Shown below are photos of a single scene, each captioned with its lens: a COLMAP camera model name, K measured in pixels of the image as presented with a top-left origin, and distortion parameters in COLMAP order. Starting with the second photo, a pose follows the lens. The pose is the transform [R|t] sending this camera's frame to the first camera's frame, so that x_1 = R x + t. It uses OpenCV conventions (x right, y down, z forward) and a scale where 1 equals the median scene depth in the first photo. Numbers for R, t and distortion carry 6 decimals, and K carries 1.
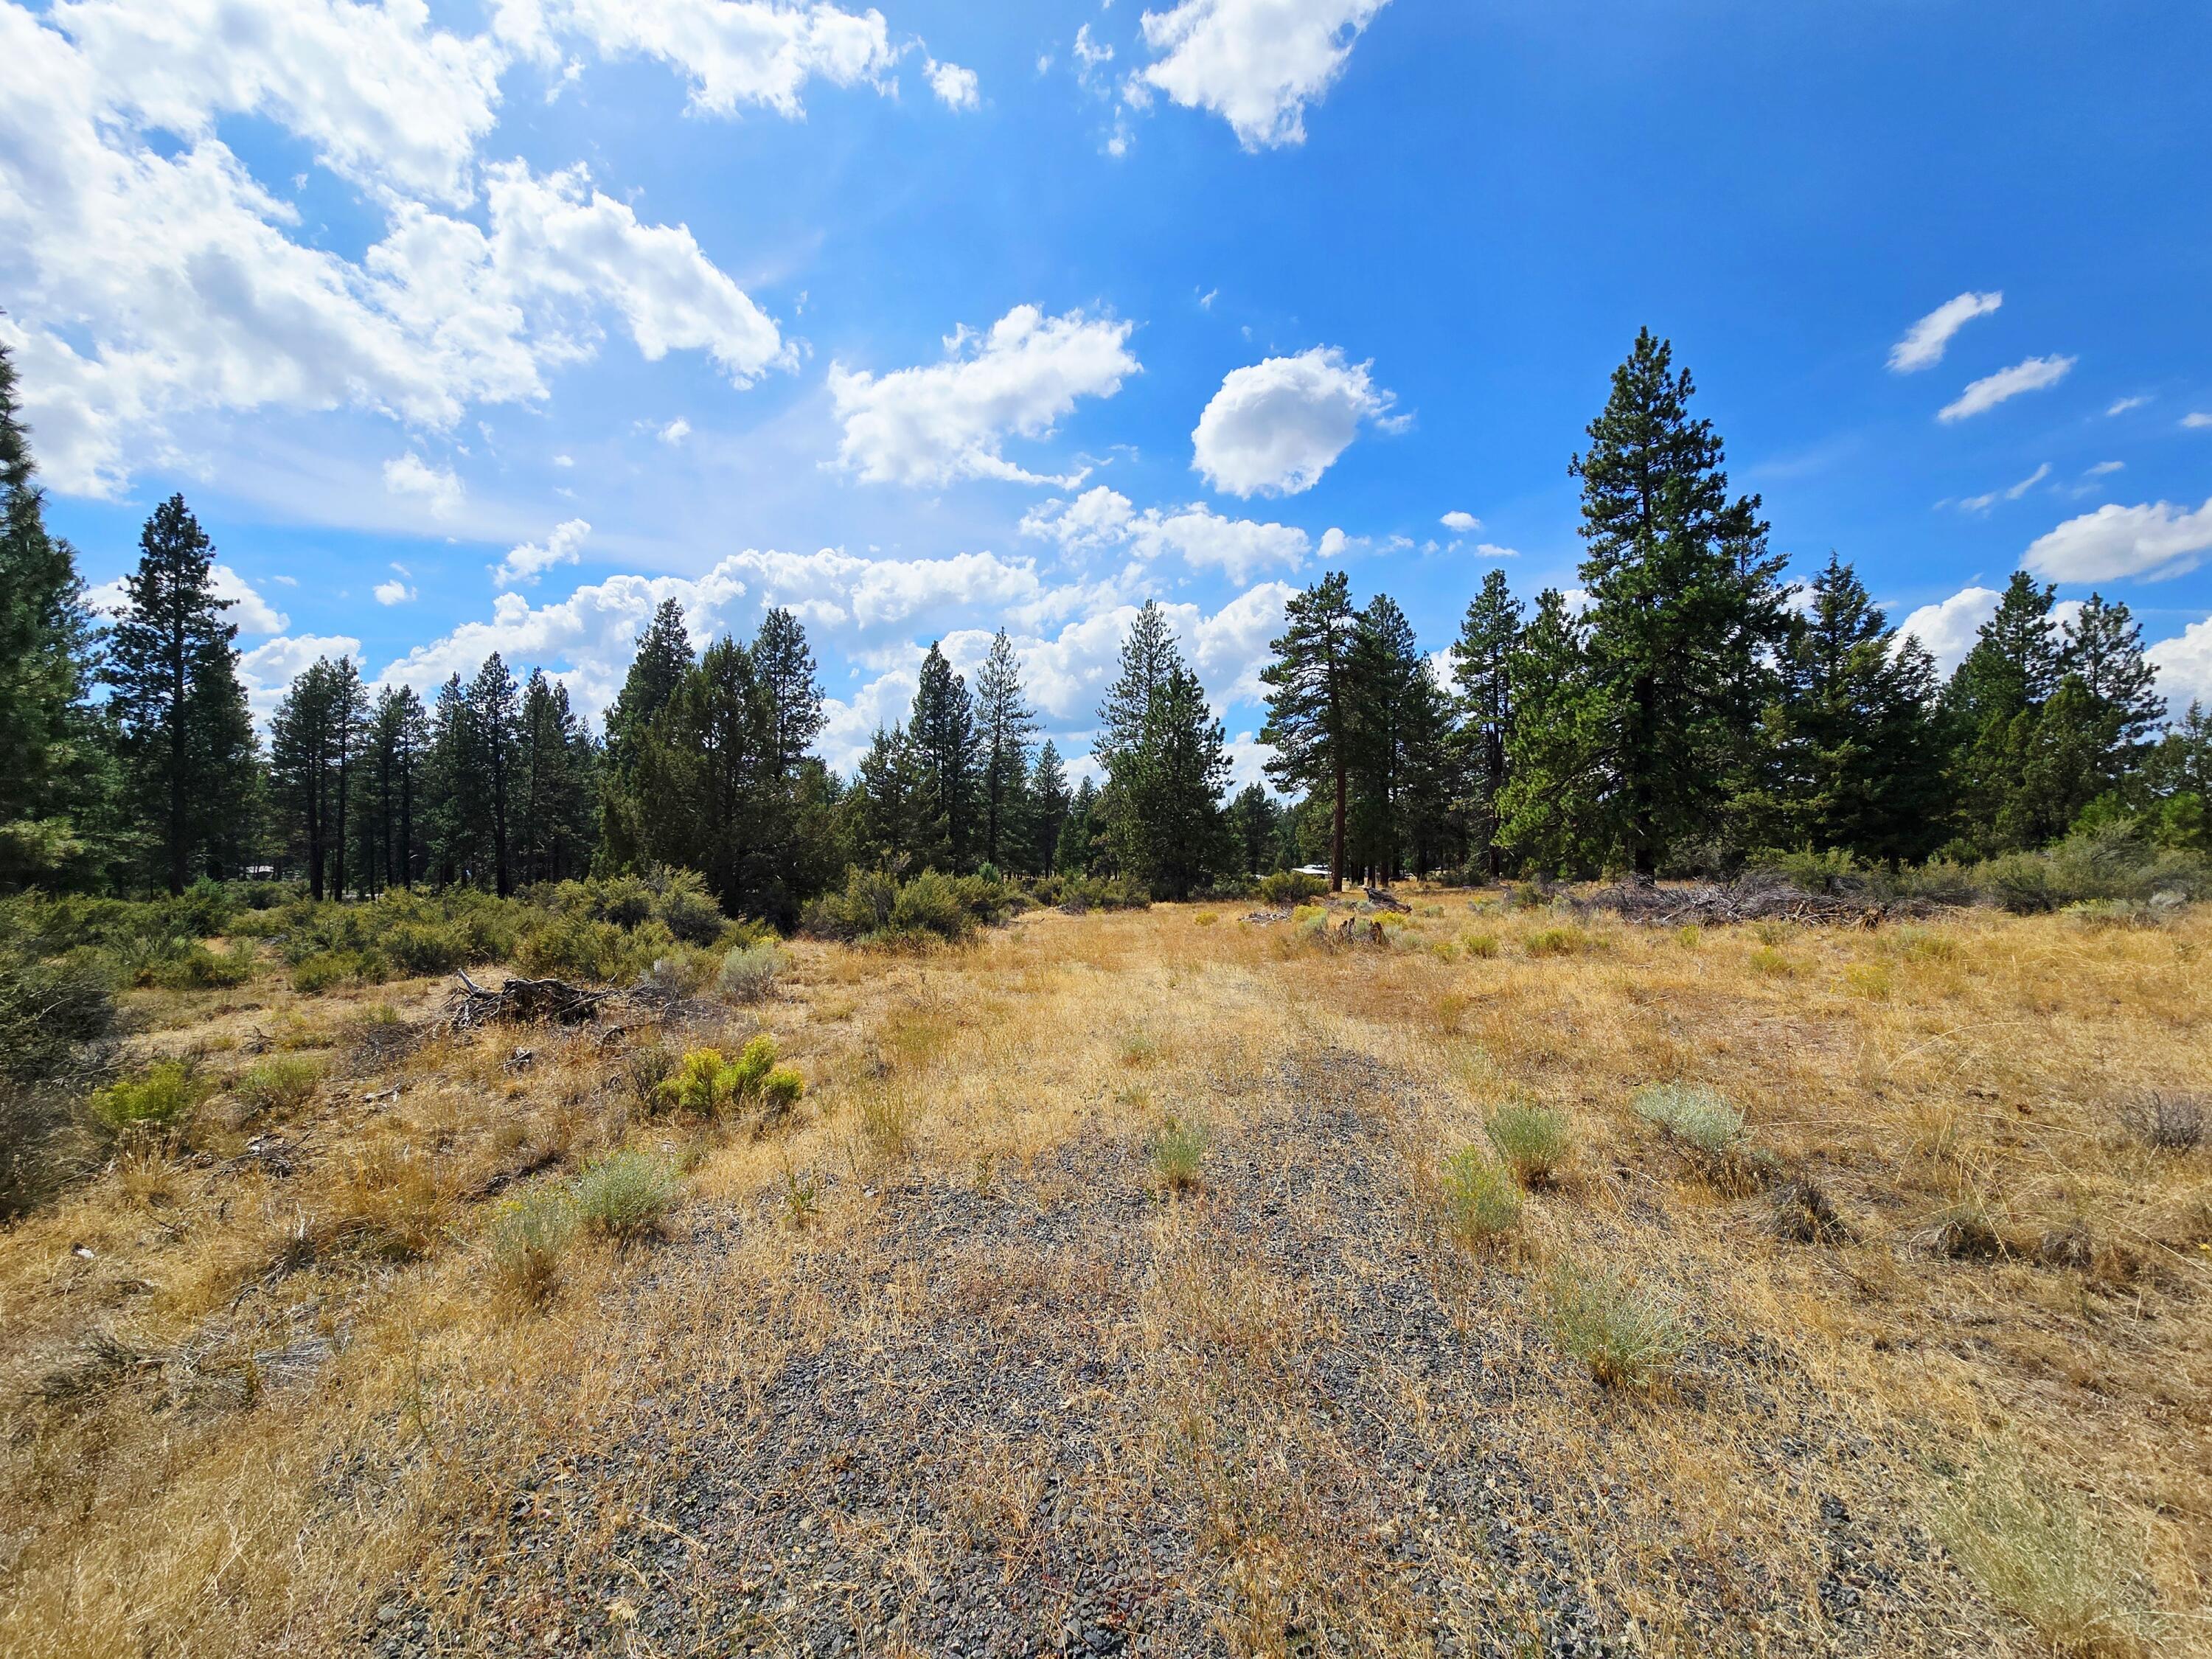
lens RADIAL K [[904.3, 0, 1103.9], [0, 904.3, 833.9], [0, 0, 1]] dist [-0.006719, 0.002103]
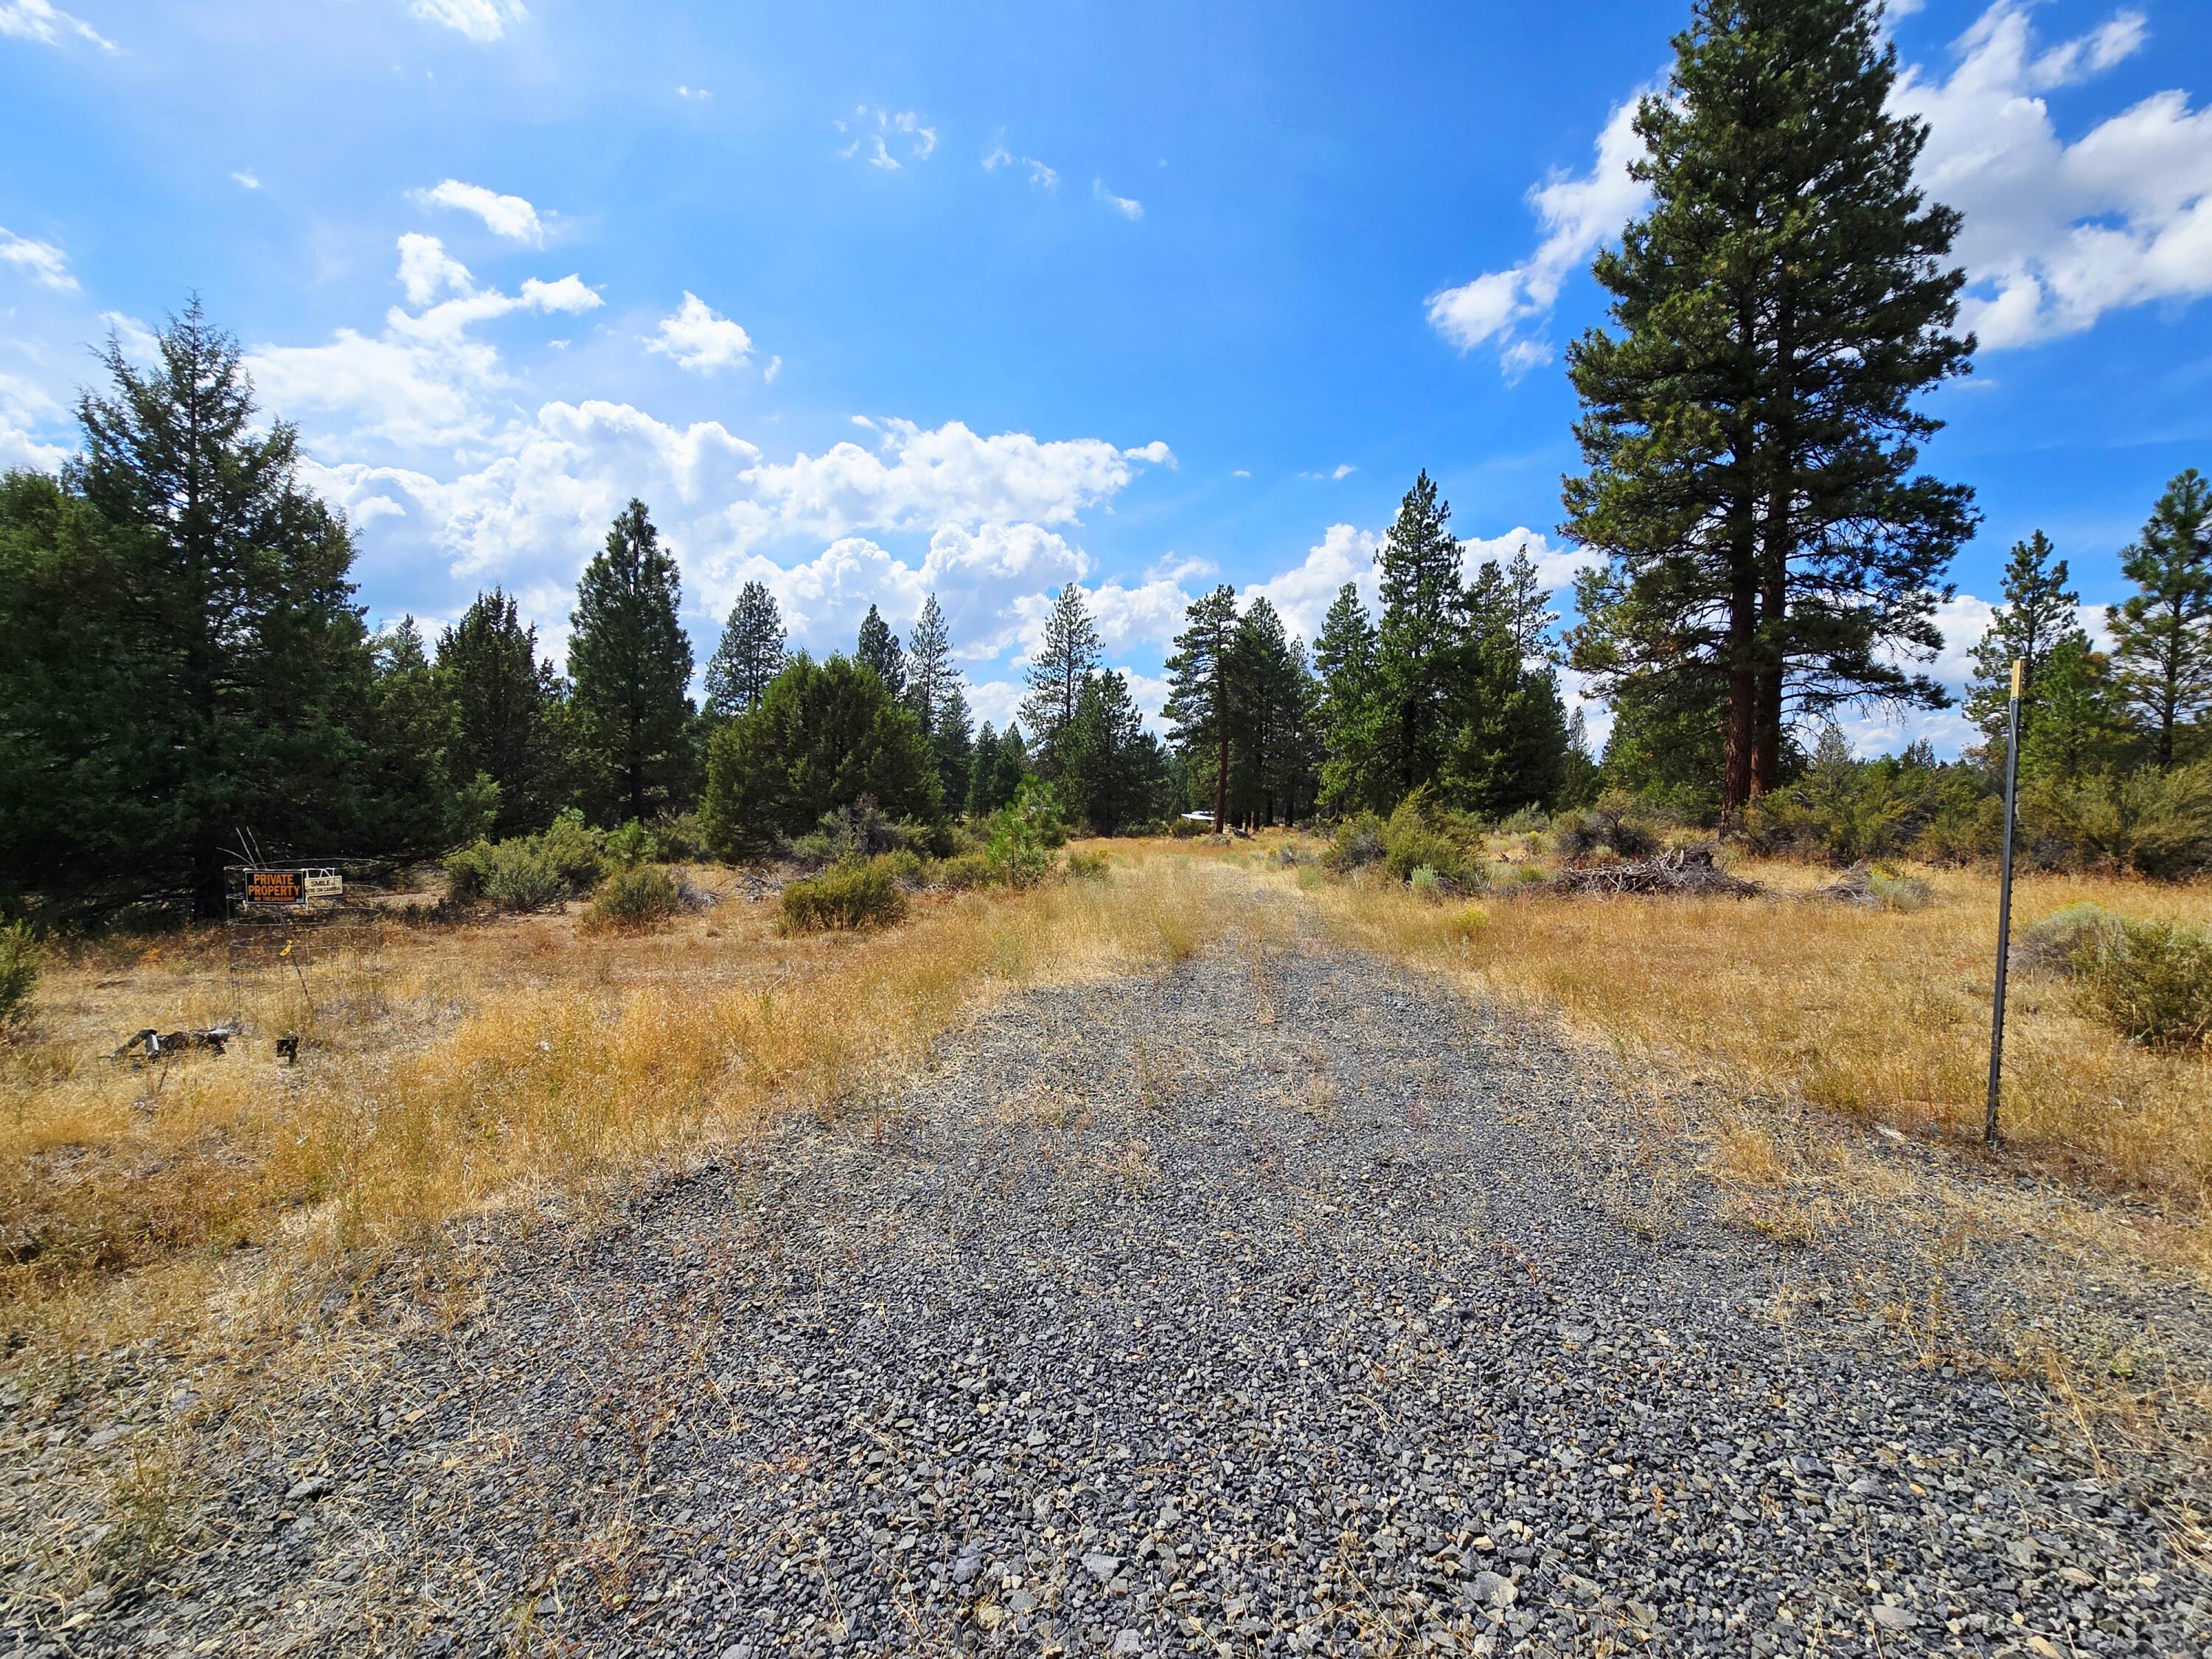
lens RADIAL K [[906.2, 0, 1102.1], [0, 906.2, 833.8], [0, 0, 1]] dist [-0.002212, 0.000002]
pose [[0.992662, 0.015690, 0.119903, -0.154617], [-0.023204, 0.997835, 0.061533, -0.028925], [-0.118678, -0.063863, 0.990877, -0.647009]]
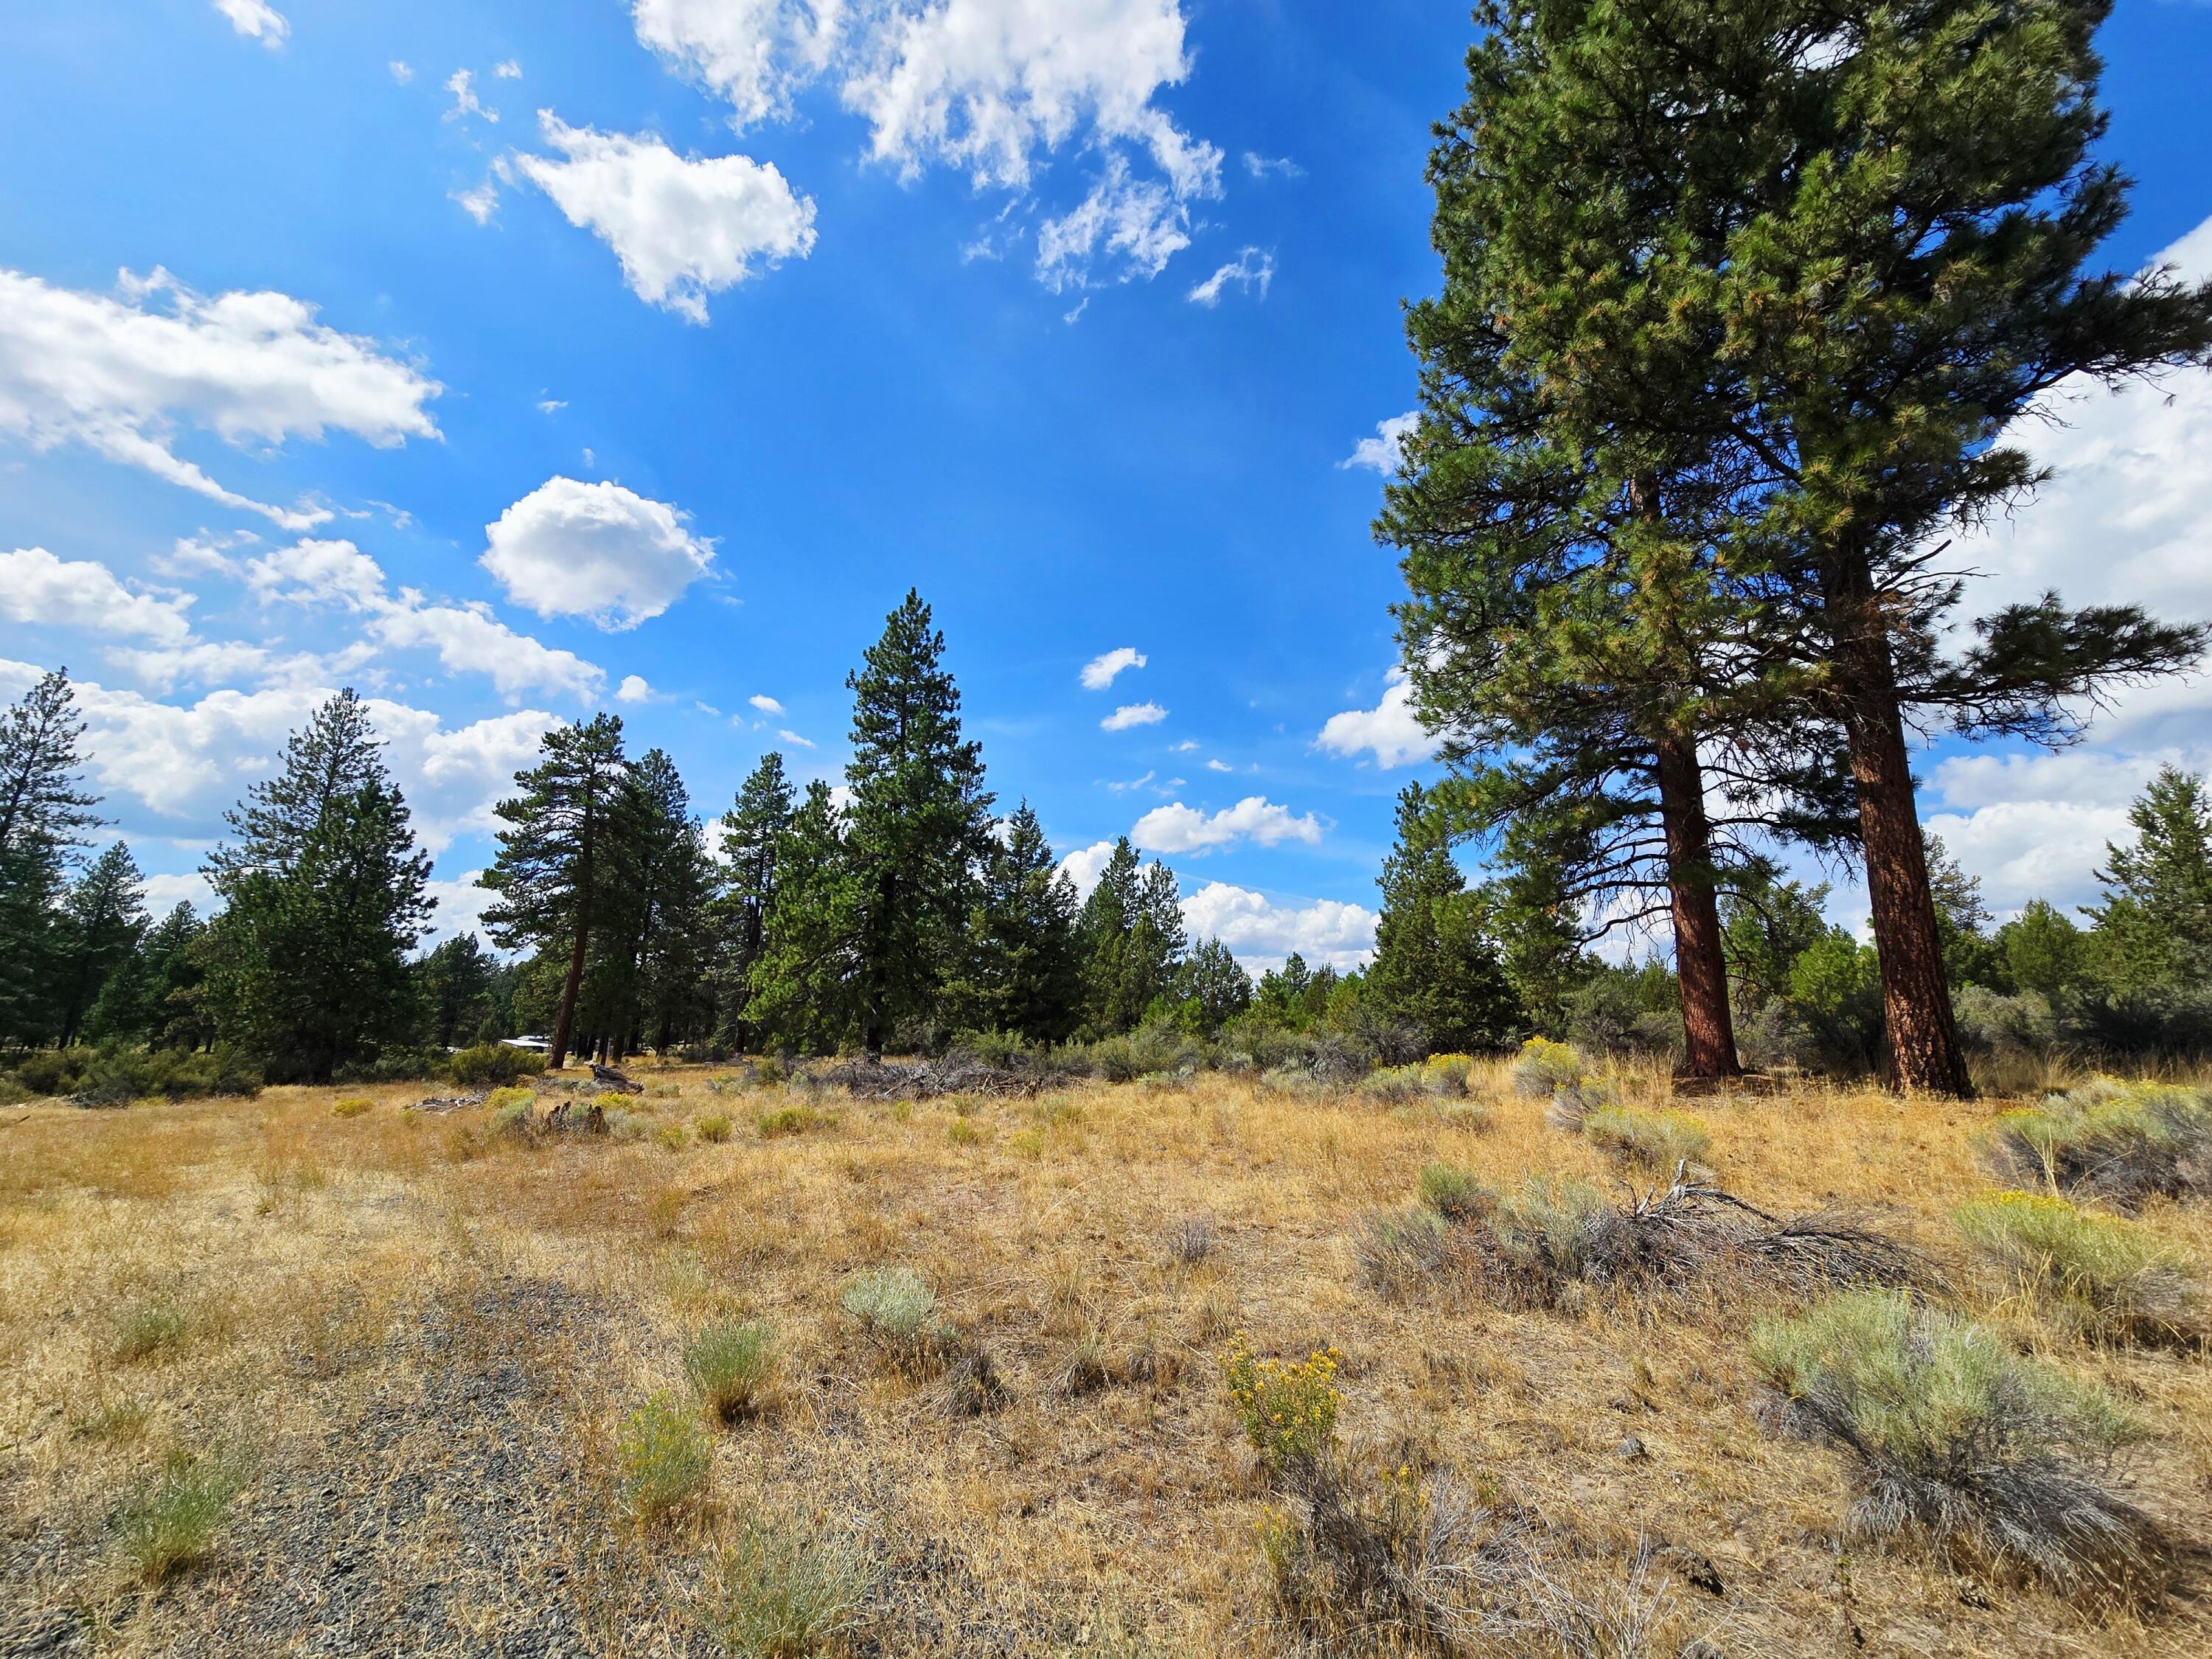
lens RADIAL K [[904.3, 0, 1103.9], [0, 904.3, 833.9], [0, 0, 1]] dist [-0.006719, 0.002103]
pose [[0.709340, 0.168711, 0.684378, 0.003971], [-0.037488, 0.978589, -0.202383, -0.001188], [-0.703869, 0.117902, 0.700477, 0.006345]]
